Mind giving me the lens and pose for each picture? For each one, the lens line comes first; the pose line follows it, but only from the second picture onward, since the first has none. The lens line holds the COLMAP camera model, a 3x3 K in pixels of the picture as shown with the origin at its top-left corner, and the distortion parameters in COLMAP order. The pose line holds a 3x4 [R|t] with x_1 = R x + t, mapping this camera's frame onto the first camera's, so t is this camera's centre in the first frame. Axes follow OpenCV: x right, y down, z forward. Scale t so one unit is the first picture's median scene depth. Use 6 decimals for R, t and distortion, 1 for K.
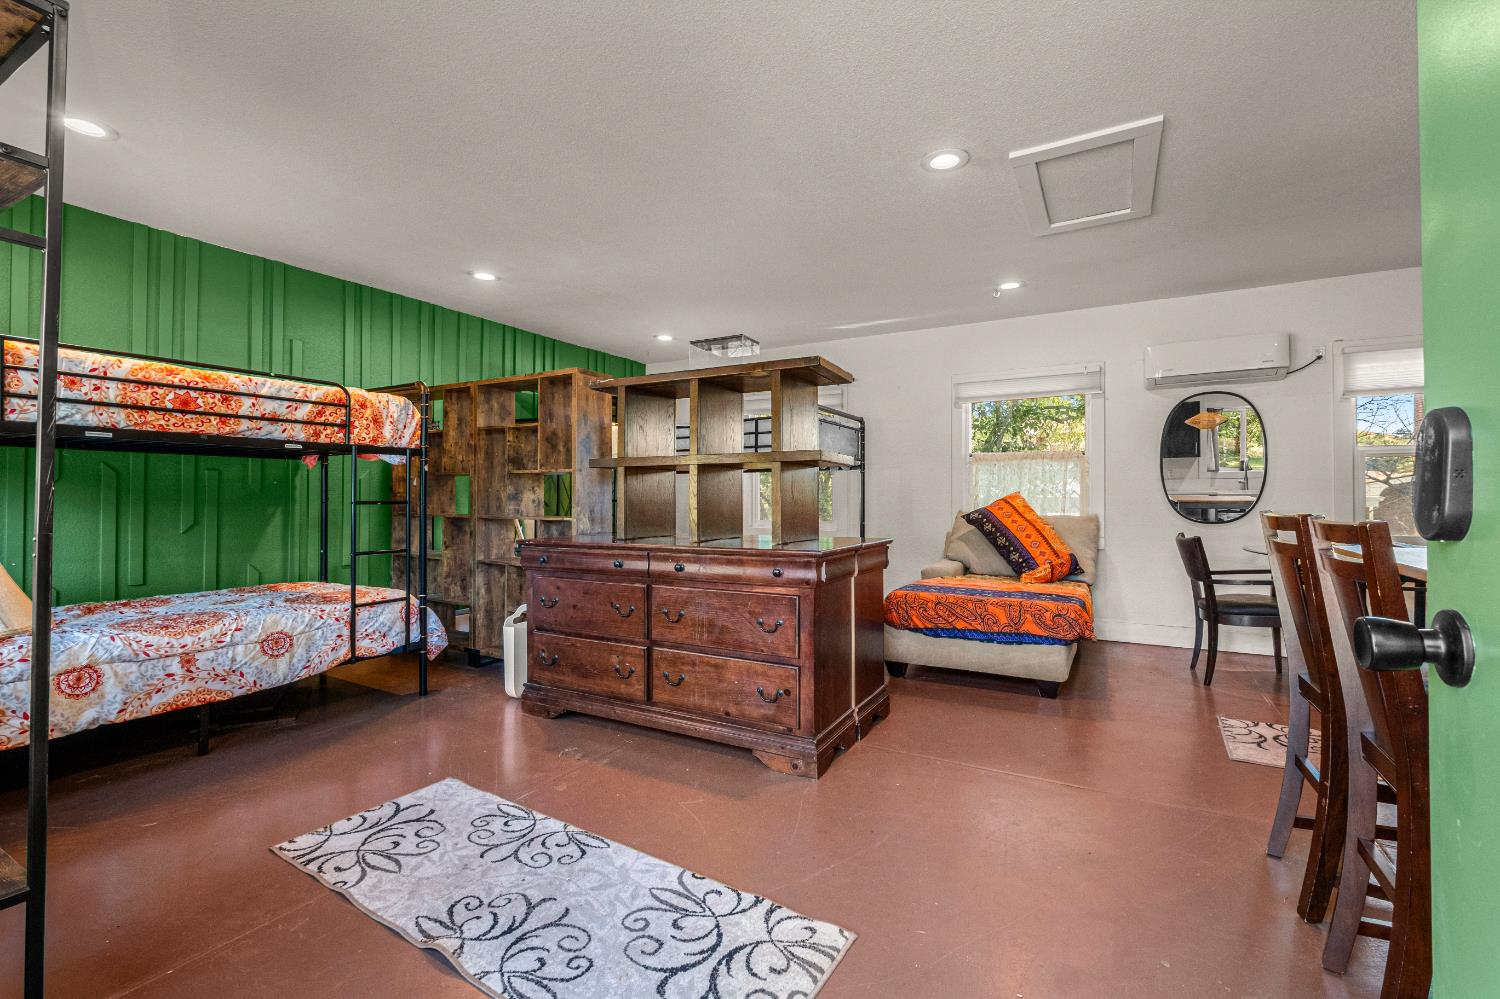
lens RADIAL K [[648.4, 0, 750.3], [0, 648.4, 491.4], [0, 0, 1]] dist [-0.006900, 0.001086]
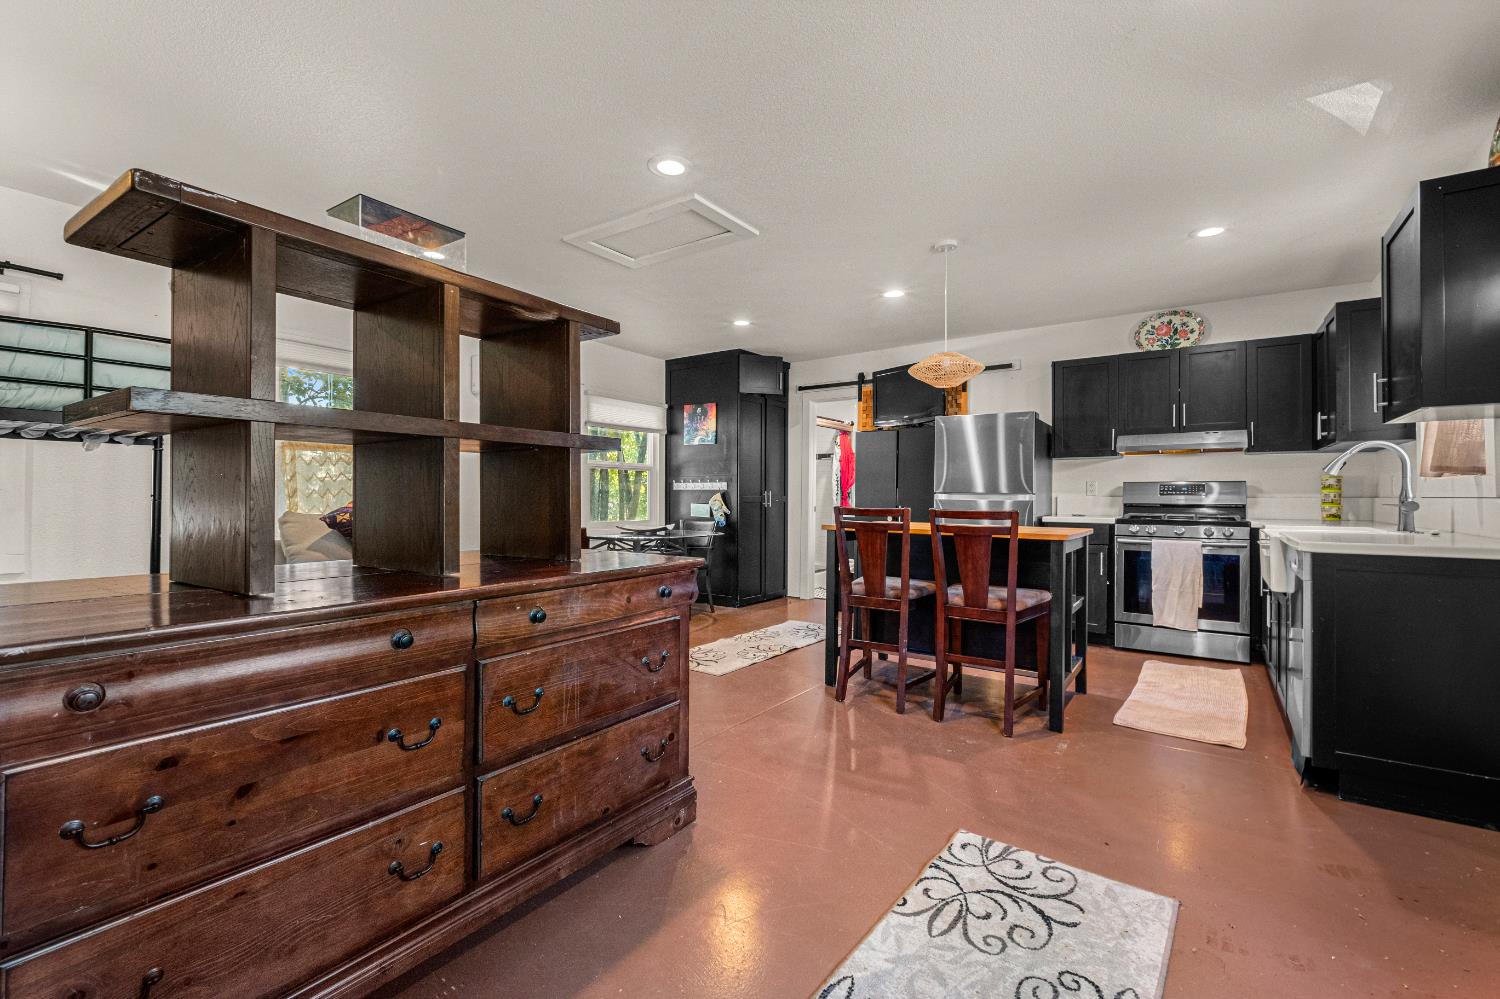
lens RADIAL K [[648.4, 0, 763.1], [0, 648.4, 513.8], [0, 0, 1]] dist [-0.006900, 0.001086]
pose [[0.086678, -0.028864, 0.995818, -1.095890], [-0.013172, 0.999460, 0.030116, 0.006872], [-0.996149, -0.015728, 0.086251, 1.217328]]
